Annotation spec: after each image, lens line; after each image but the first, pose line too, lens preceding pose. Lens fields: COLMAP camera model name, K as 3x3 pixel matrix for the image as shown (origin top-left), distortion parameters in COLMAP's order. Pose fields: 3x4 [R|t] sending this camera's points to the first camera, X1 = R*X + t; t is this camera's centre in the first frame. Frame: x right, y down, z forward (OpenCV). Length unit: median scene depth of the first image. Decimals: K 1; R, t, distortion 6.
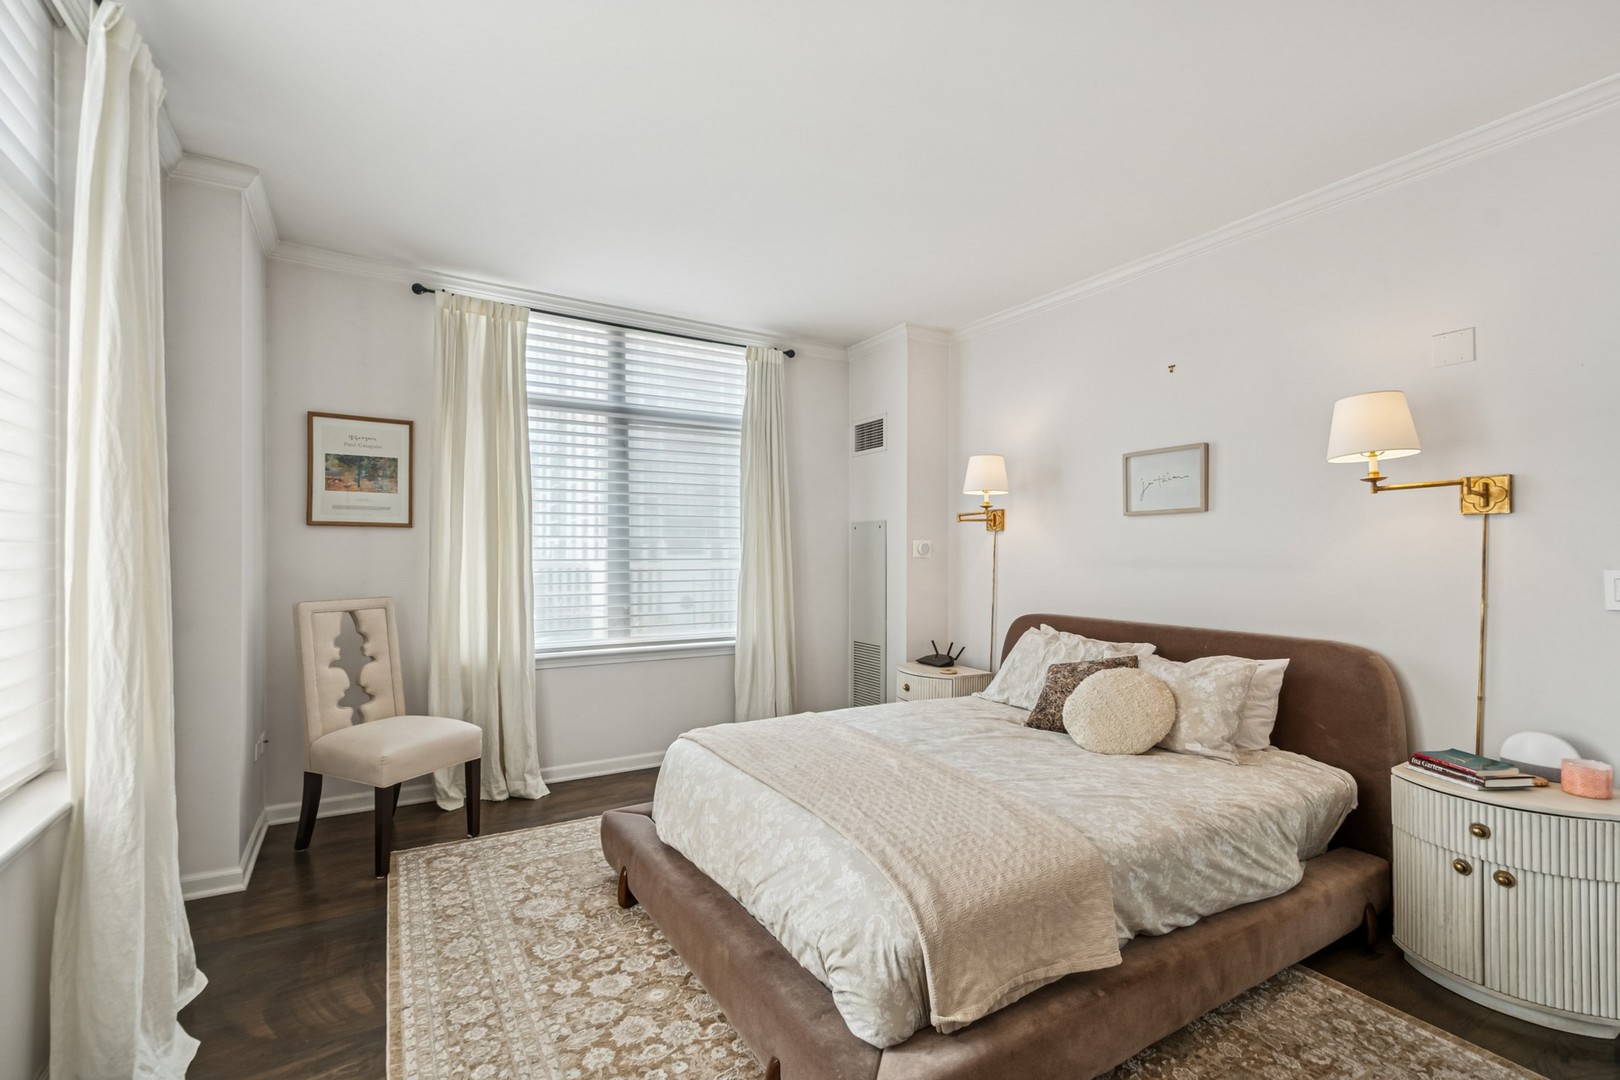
lens RADIAL K [[723.2, 0, 819.3], [0, 723.2, 548.2], [0, 0, 1]] dist [0.008407, -0.000569]
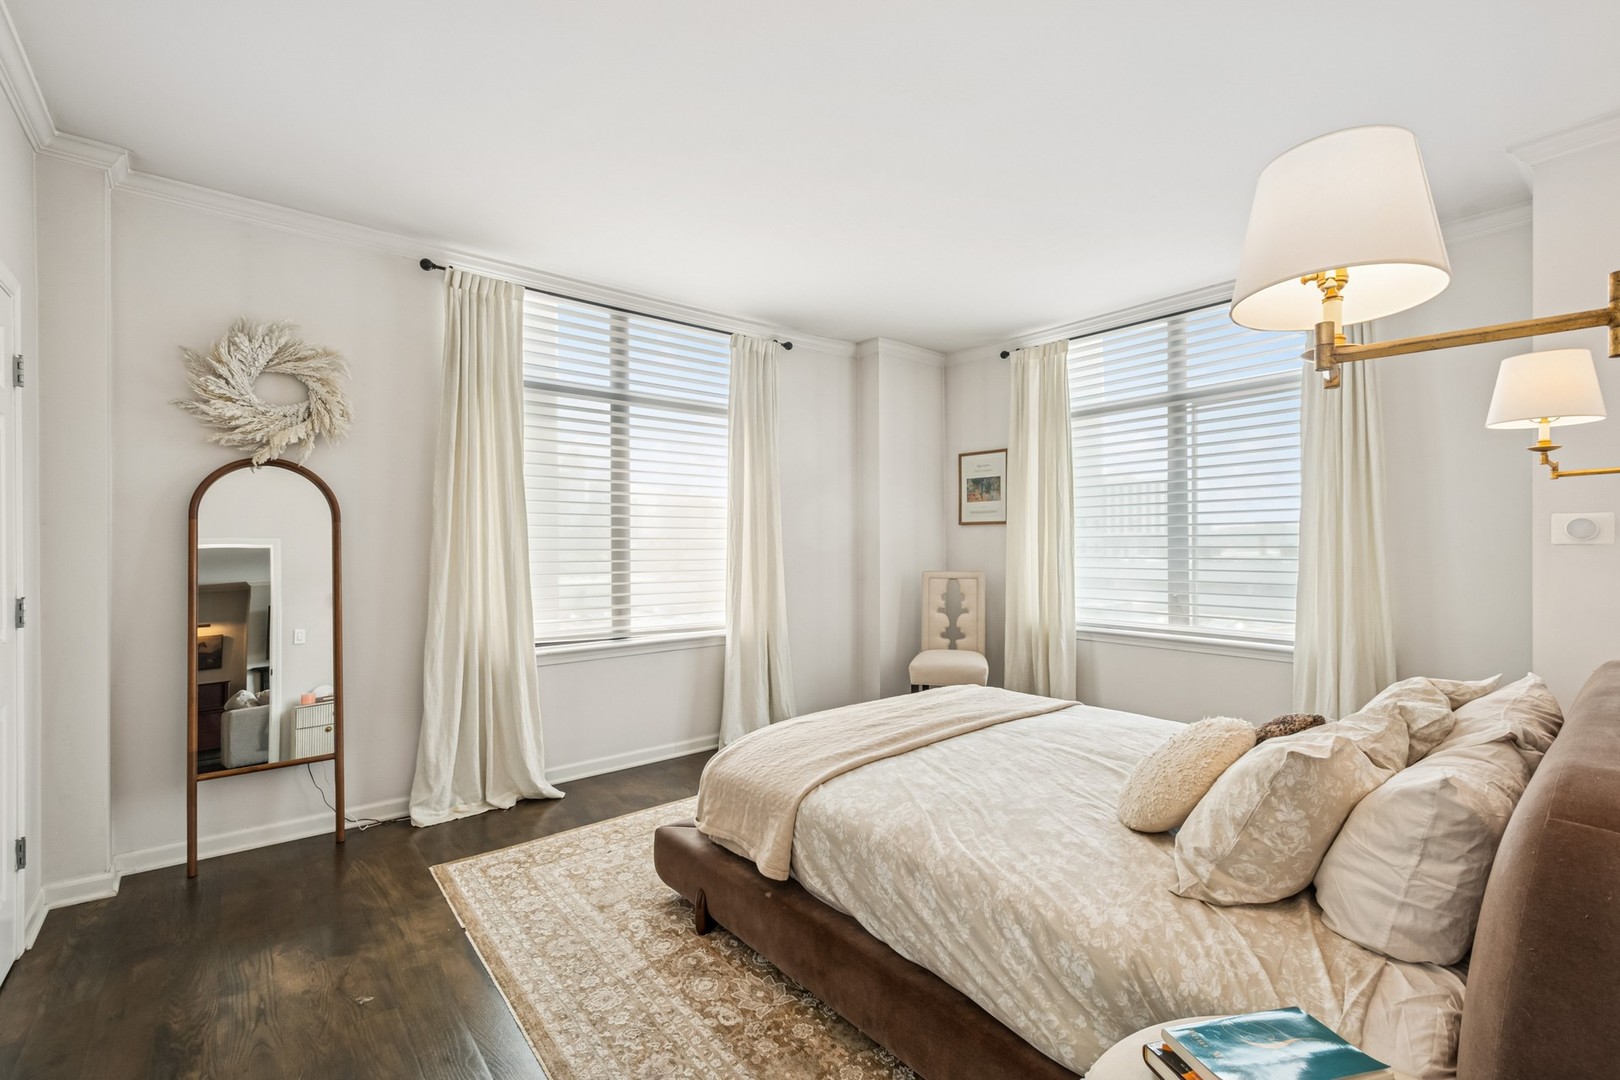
lens RADIAL K [[712.2, 0, 810.0], [0, 712.2, 540.0], [0, 0, 1]] dist [0.002868, 0.000023]
pose [[0.139439, -0.007649, -0.990201, 0.833833], [0.012362, 0.999906, -0.005983, 0.007496], [0.990153, -0.011407, 0.139521, 0.470272]]
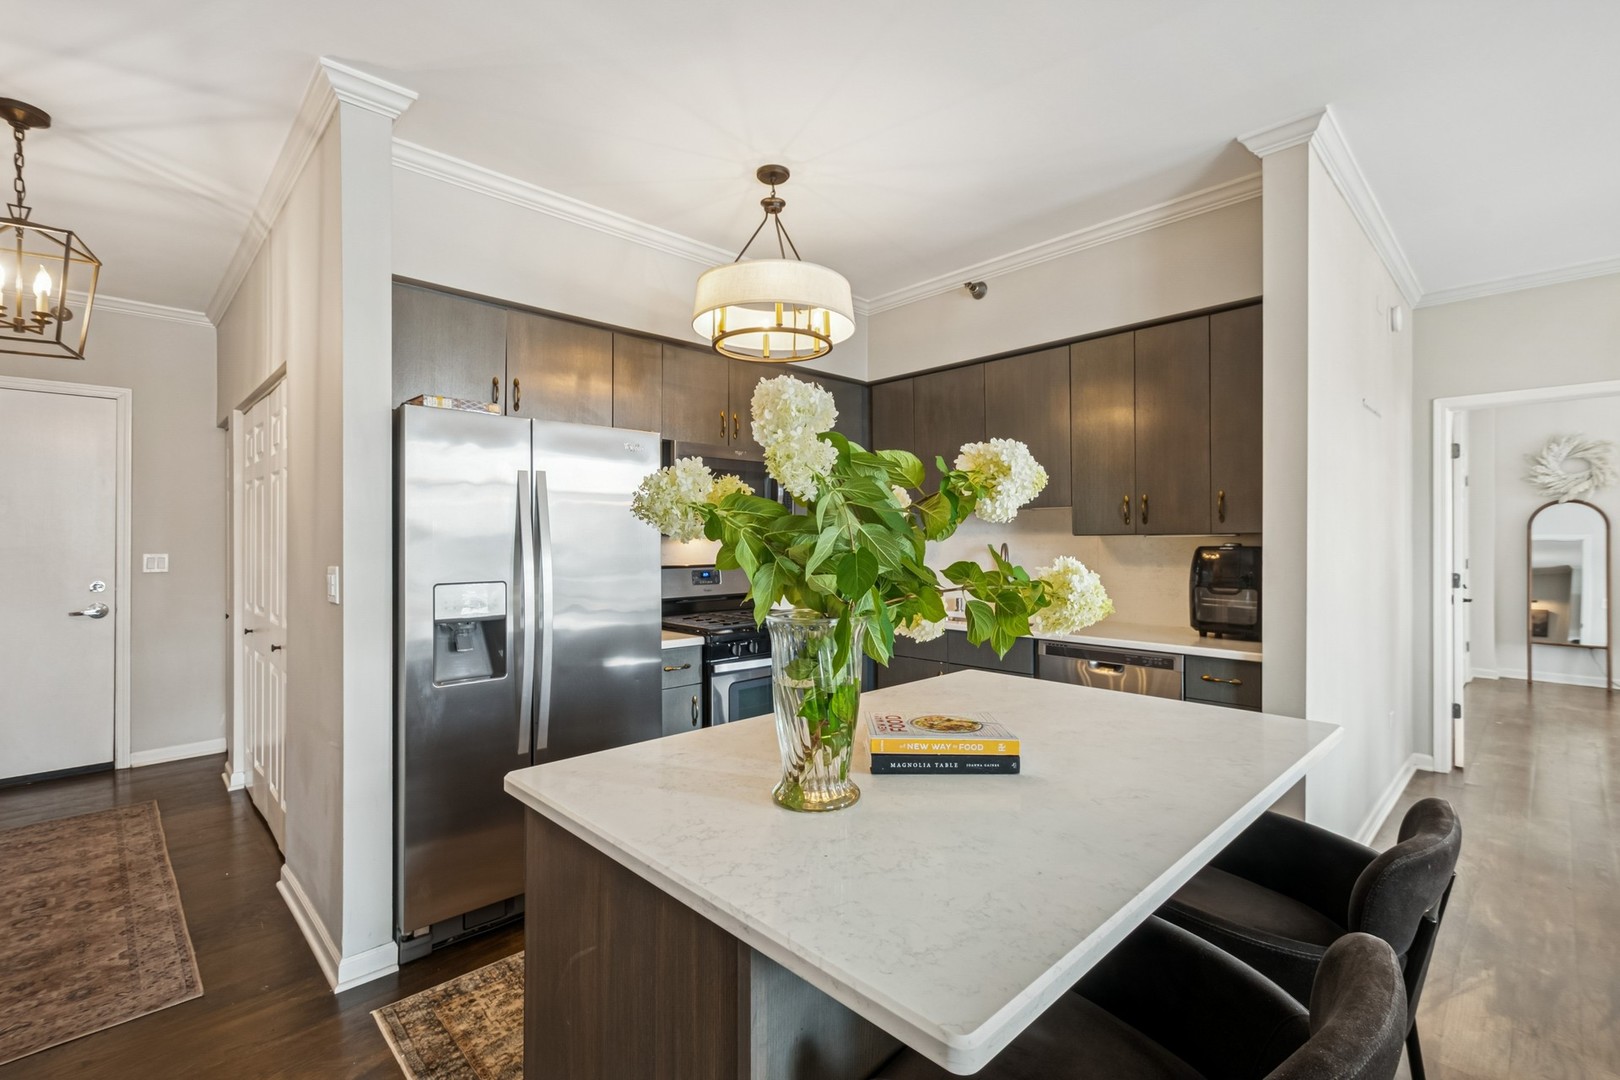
lens RADIAL K [[723.2, 0, 819.3], [0, 723.2, 548.2], [0, 0, 1]] dist [0.008407, -0.000569]
pose [[-0.973469, -0.001607, -0.228812, 1.557408], [0.000198, 0.999969, -0.007864, 0.021007], [0.228818, -0.007701, -0.973439, 0.927303]]
